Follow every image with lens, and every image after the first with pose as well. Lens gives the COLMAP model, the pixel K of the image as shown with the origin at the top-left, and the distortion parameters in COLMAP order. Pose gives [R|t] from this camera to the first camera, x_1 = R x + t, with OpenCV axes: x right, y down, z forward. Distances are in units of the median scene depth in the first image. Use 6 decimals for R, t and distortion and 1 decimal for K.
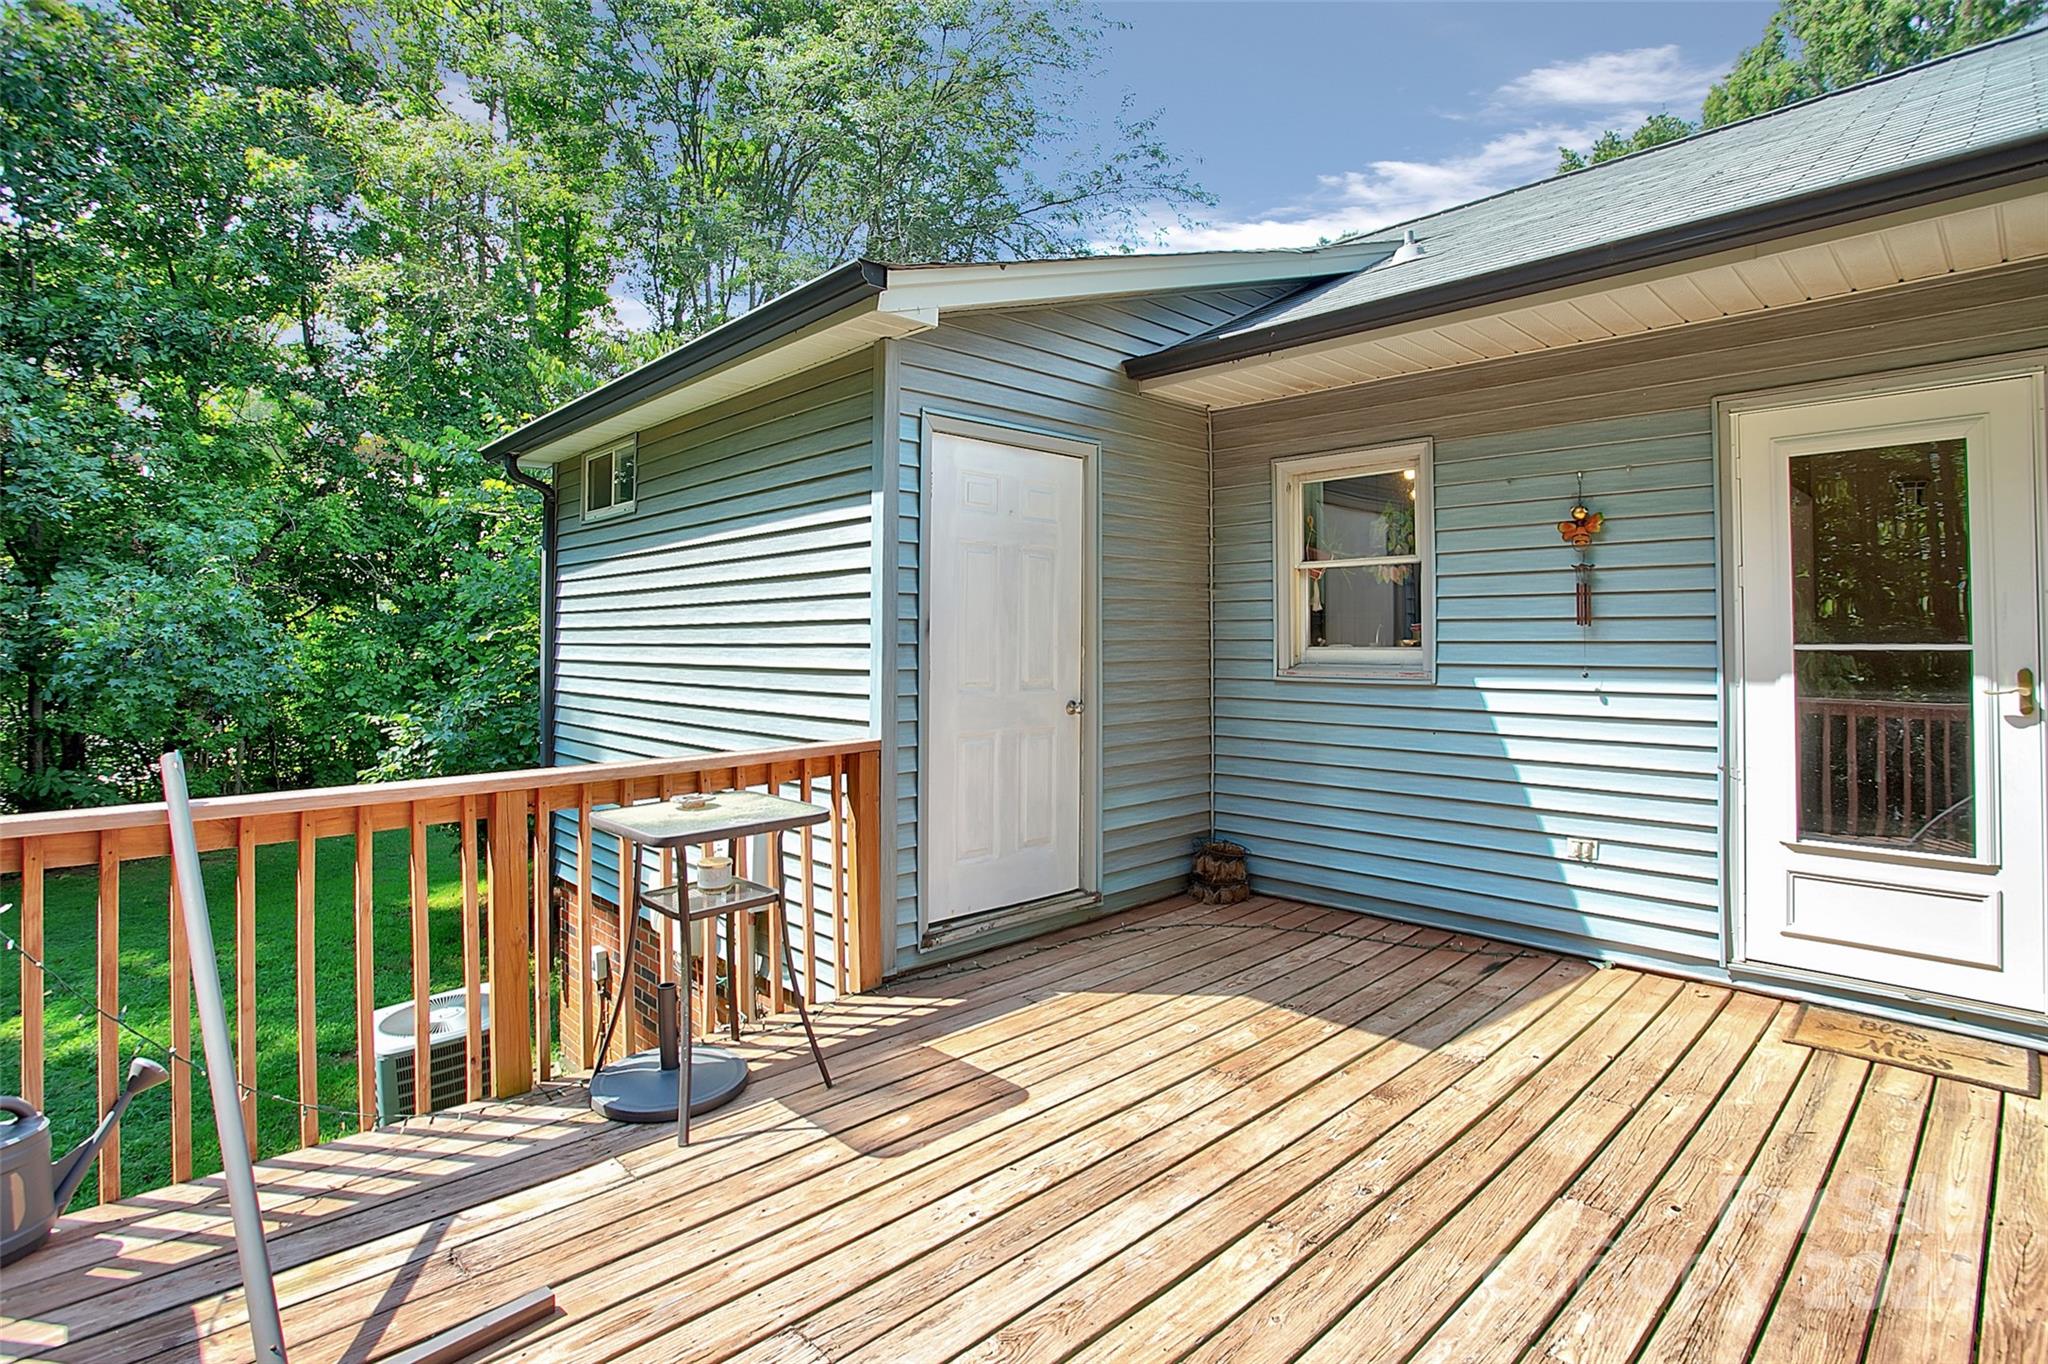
lens RADIAL K [[1001.8, 0, 1037.5], [0, 1001.8, 673.5], [0, 0, 1]] dist [-0.001846, 0.000599]
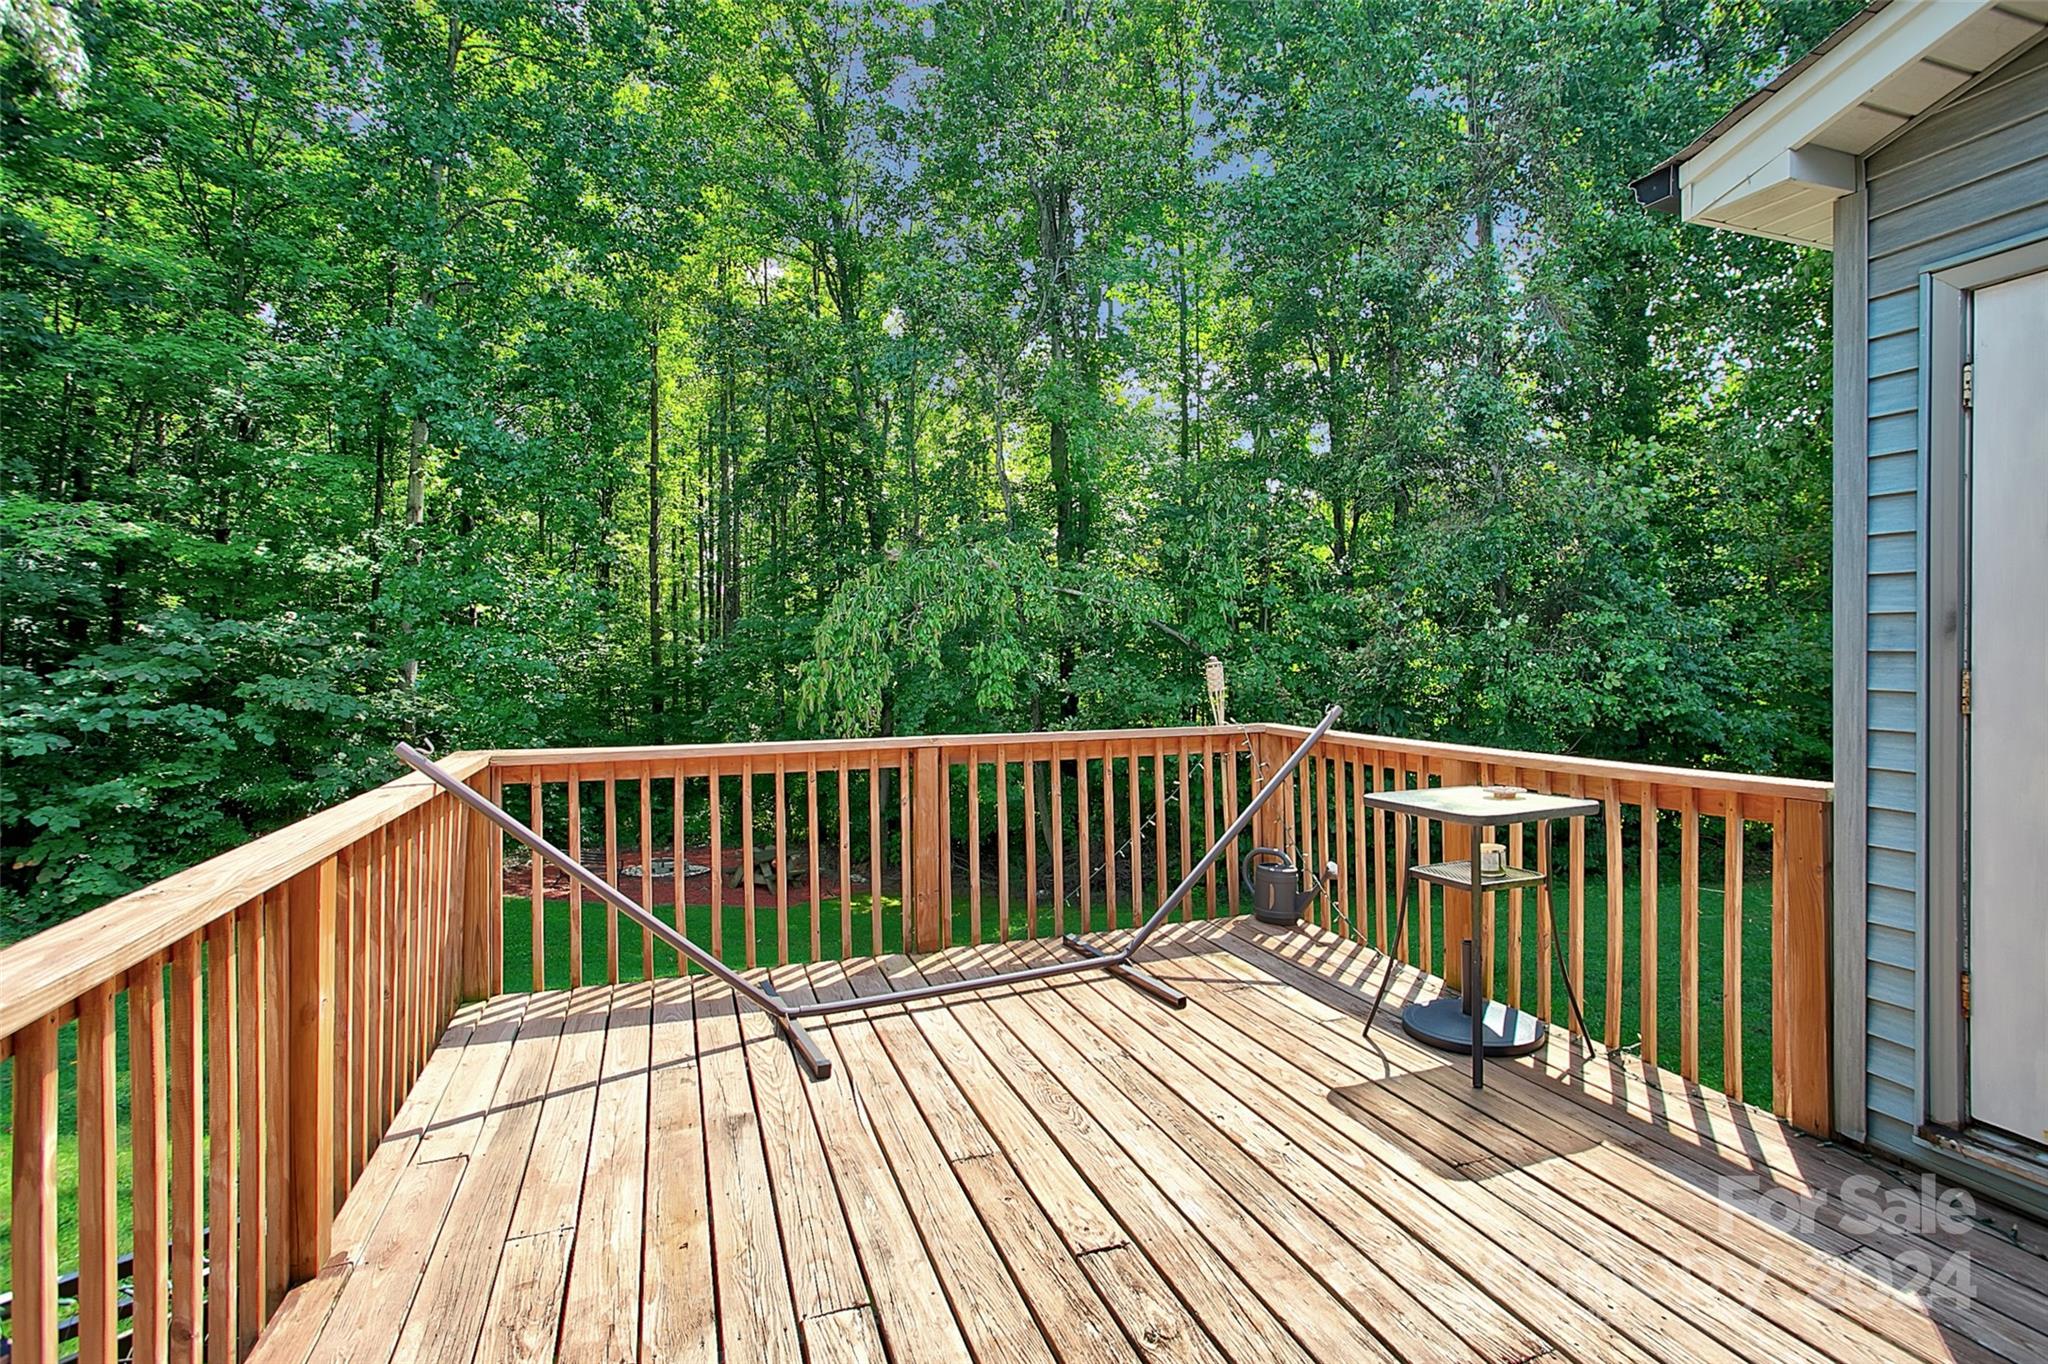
lens RADIAL K [[1001.8, 0, 1037.5], [0, 1001.8, 673.5], [0, 0, 1]] dist [-0.001846, 0.000599]
pose [[-0.394994, 0.017064, -0.918525, 1.040667], [-0.021934, 0.999367, 0.027998, -0.017909], [0.918422, 0.031206, -0.394369, 1.173420]]
